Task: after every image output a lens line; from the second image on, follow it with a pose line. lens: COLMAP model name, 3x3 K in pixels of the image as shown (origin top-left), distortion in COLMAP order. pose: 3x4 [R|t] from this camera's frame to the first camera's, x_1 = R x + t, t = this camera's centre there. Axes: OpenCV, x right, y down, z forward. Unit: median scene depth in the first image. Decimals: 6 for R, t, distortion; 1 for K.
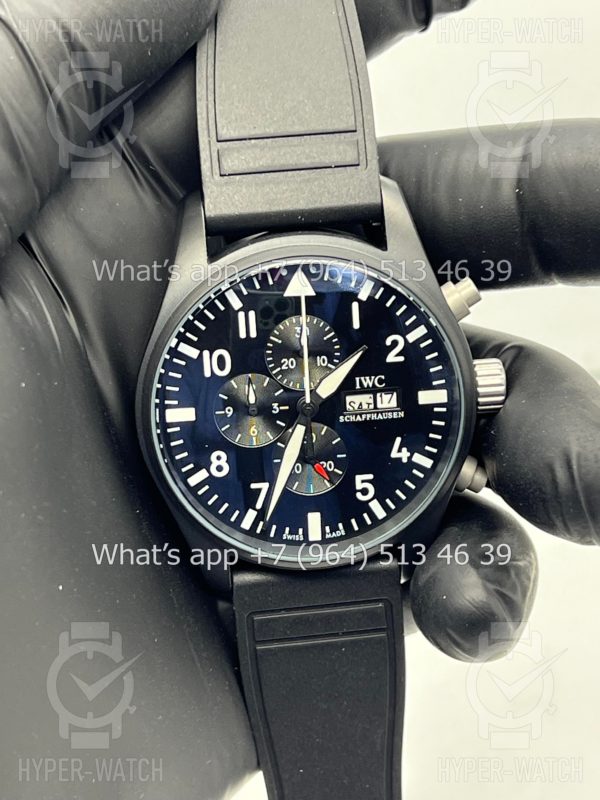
lens RADIAL K [[1887.9, 0, 300.0], [0, 1887.9, 400.0], [0, 0, 1]] dist [0.044979, -0.026928]
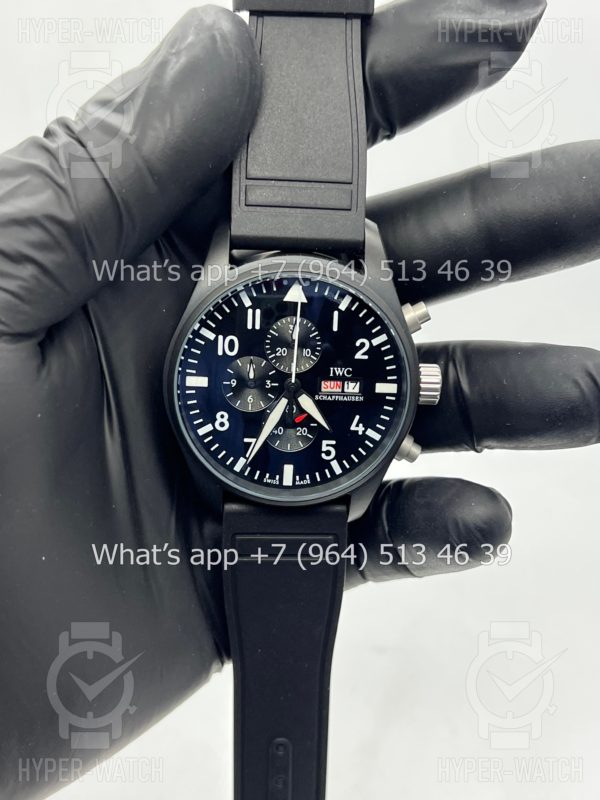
lens RADIAL K [[1136.4, 0, 300.0], [0, 1136.4, 400.0], [0, 0, 1]] dist [0.174553, -0.143886]
pose [[0.994310, 0.106086, 0.009643, 0.002713], [-0.106182, 0.994296, 0.010026, 0.005134], [-0.008524, -0.010992, 0.999903, 0.195855]]
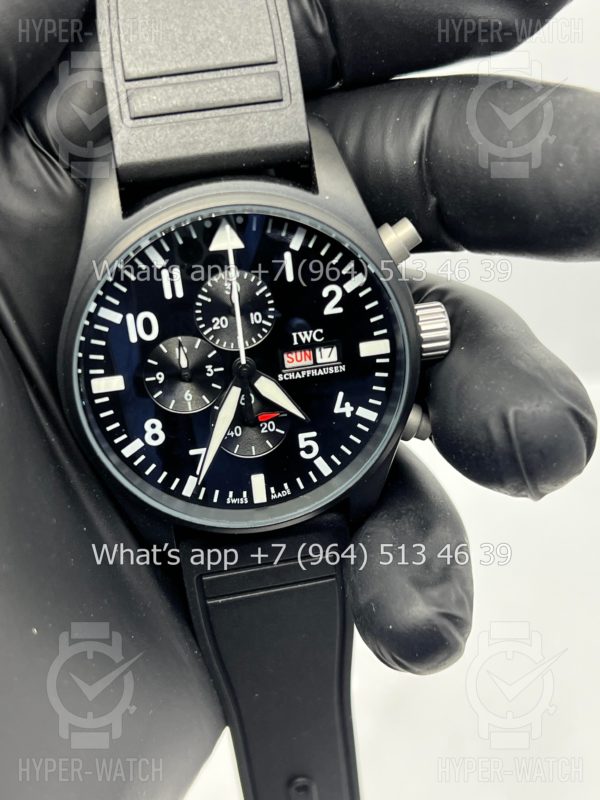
lens RADIAL K [[1136.4, 0, 300.0], [0, 1136.4, 400.0], [0, 0, 1]] dist [0.174553, -0.143886]
pose [[0.997035, -0.063716, 0.043150, 0.006538], [0.059638, 0.994157, 0.089970, -0.029448], [-0.048631, -0.087129, 0.995009, 0.431583]]
